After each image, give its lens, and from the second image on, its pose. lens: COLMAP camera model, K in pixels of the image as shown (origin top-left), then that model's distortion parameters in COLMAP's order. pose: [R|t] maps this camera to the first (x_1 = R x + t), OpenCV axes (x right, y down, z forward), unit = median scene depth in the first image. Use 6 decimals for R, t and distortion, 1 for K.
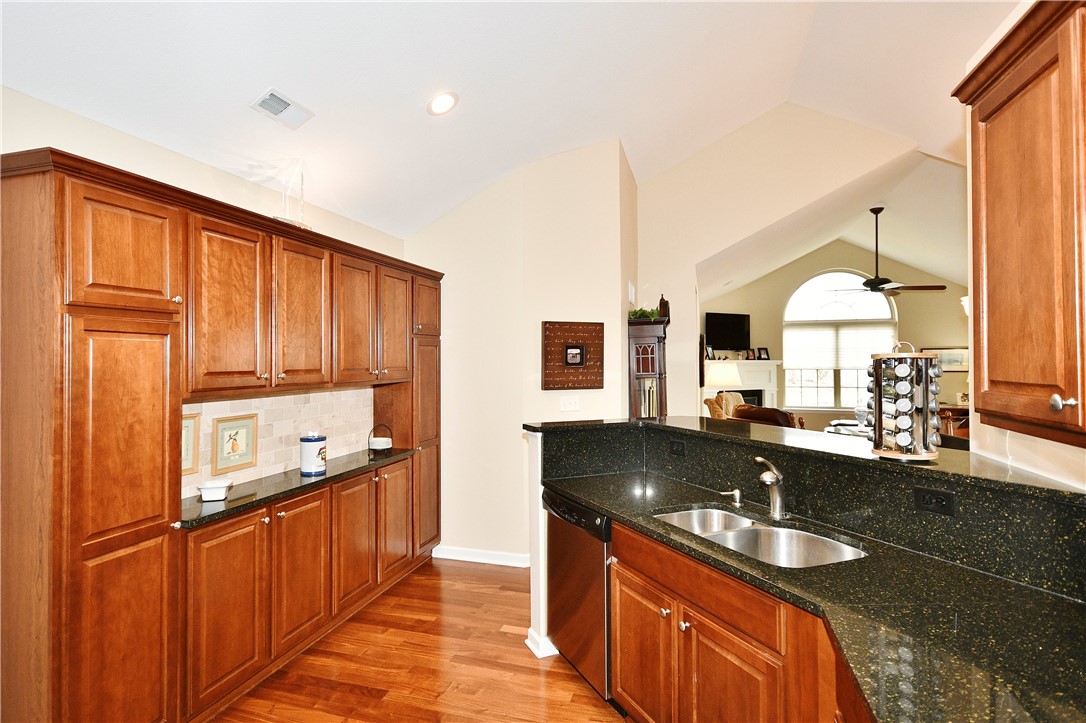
lens RADIAL K [[578.6, 0, 510.3], [0, 578.6, 352.3], [0, 0, 1]] dist [0.006350, 0.000403]
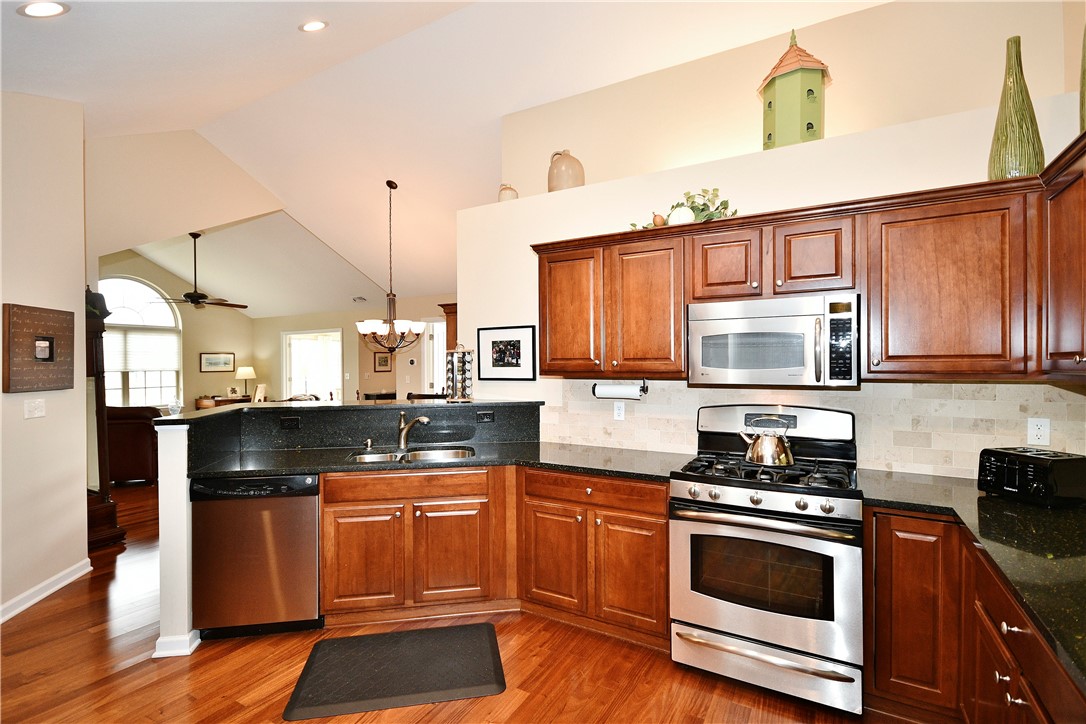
lens RADIAL K [[512.0, 0, 545.2], [0, 512.0, 362.3], [0, 0, 1]] dist [-0.000686, -0.000173]
pose [[0.204208, 0.002521, 0.978924, -0.190077], [-0.006992, 0.999975, -0.001117, 0.008355], [-0.978902, -0.006616, 0.204221, 0.065442]]
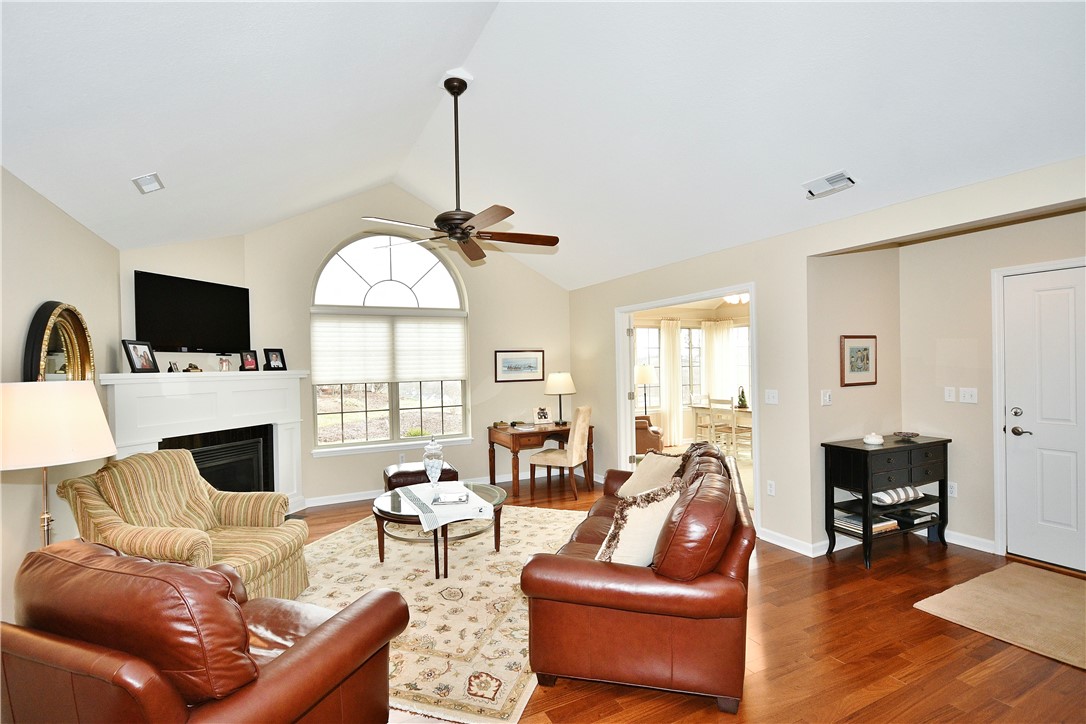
lens RADIAL K [[512.0, 0, 537.6], [0, 512.0, 362.2], [0, 0, 1]] dist [-0.000686, -0.000173]
pose [[0.705684, -0.008374, 0.708477, 0.269879], [0.010115, 0.999947, 0.001744, 0.006937], [-0.708454, 0.005936, 0.705732, 0.476561]]
